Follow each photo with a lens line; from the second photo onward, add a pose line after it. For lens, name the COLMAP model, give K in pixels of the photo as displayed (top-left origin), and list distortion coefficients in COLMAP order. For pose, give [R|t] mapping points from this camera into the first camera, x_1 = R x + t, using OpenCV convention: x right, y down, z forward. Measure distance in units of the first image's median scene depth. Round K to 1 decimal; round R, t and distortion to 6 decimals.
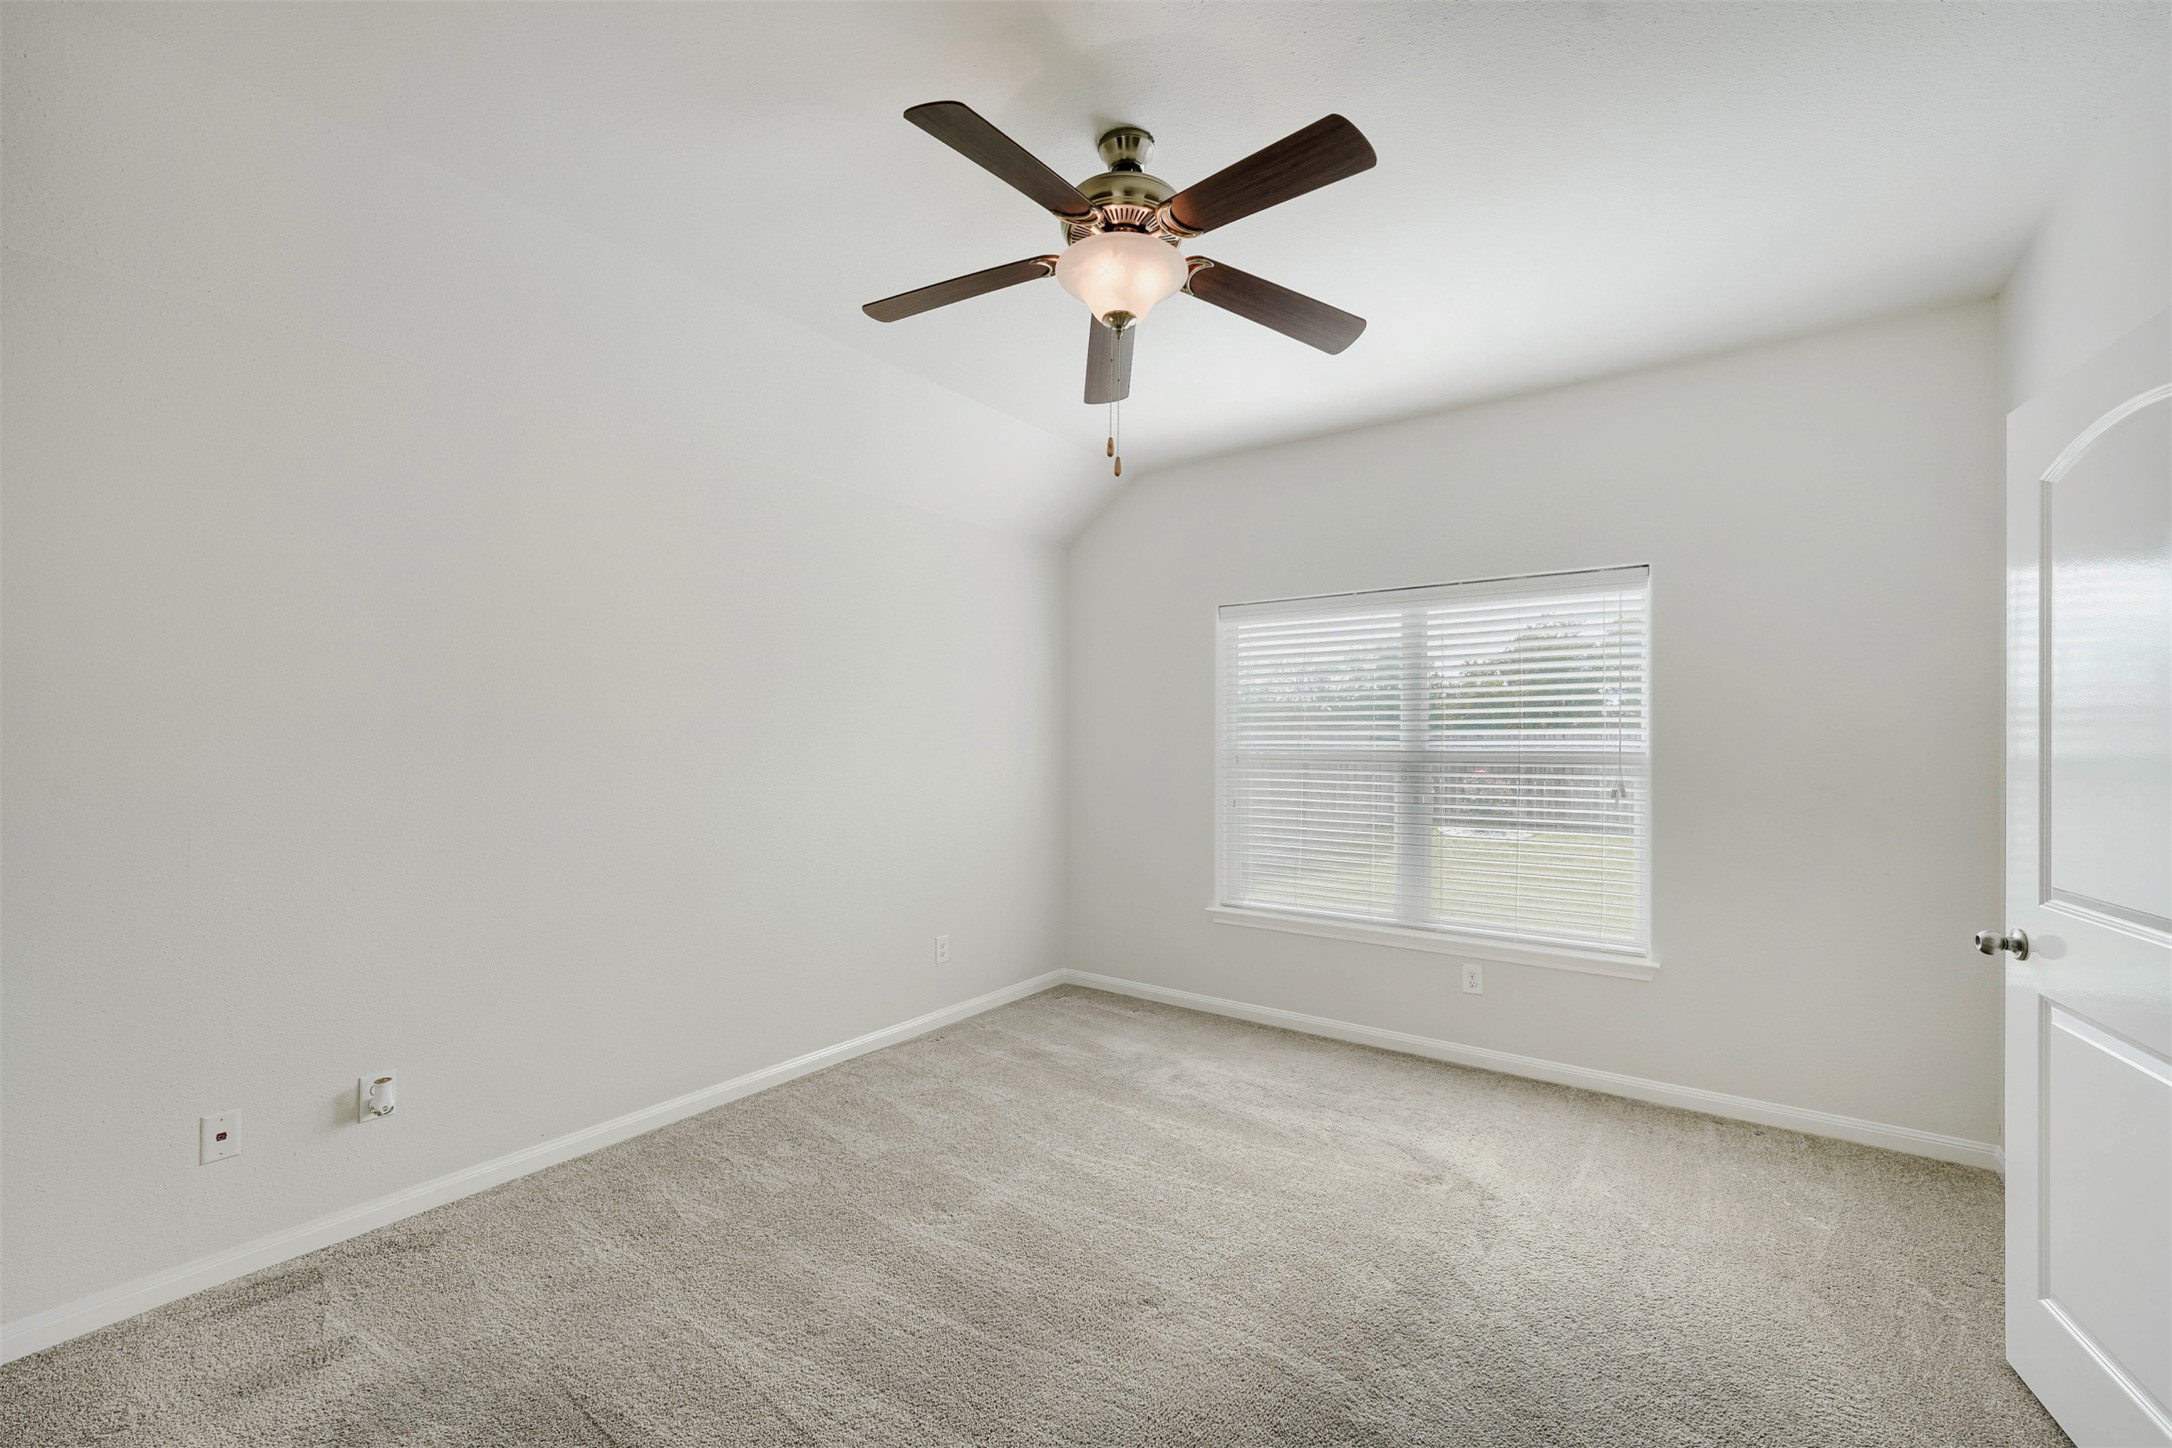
lens RADIAL K [[877.5, 0, 1111.6], [0, 877.5, 731.9], [0, 0, 1]] dist [-0.002895, -0.000038]
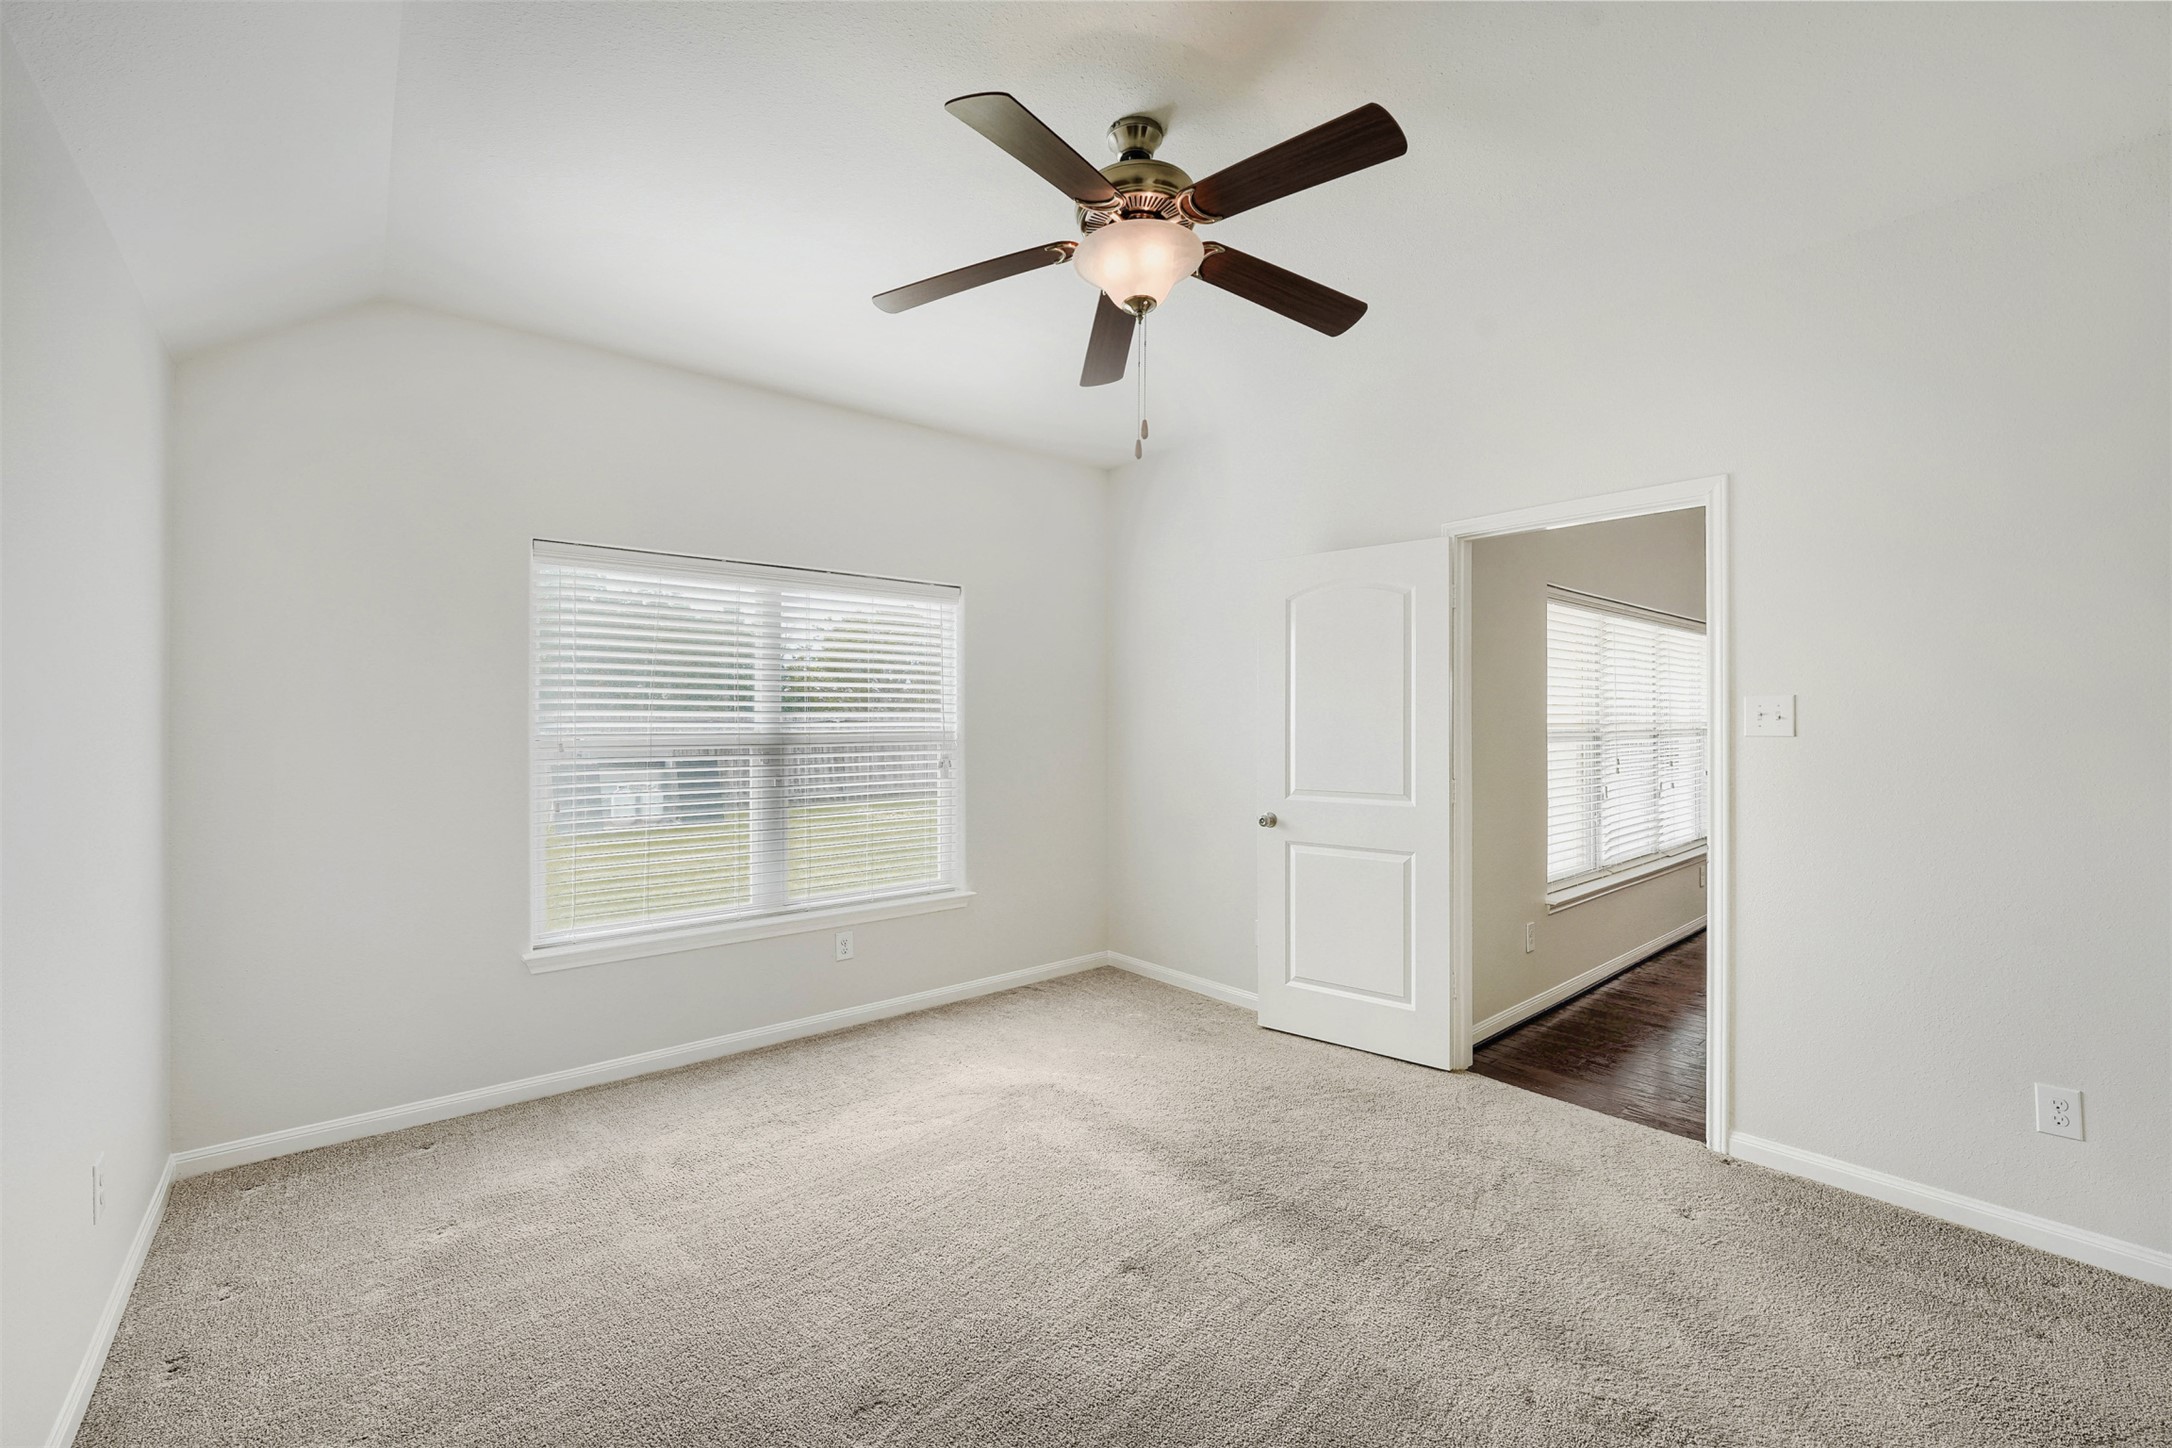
lens RADIAL K [[895.8, 0, 1092.4], [0, 895.8, 730.6], [0, 0, 1]] dist [0.003057, 0.000522]
pose [[0.253542, -0.004672, 0.967313, -0.562505], [-0.000790, 0.999987, 0.005037, 0.014255], [-0.967324, -0.002042, 0.253535, 0.431403]]
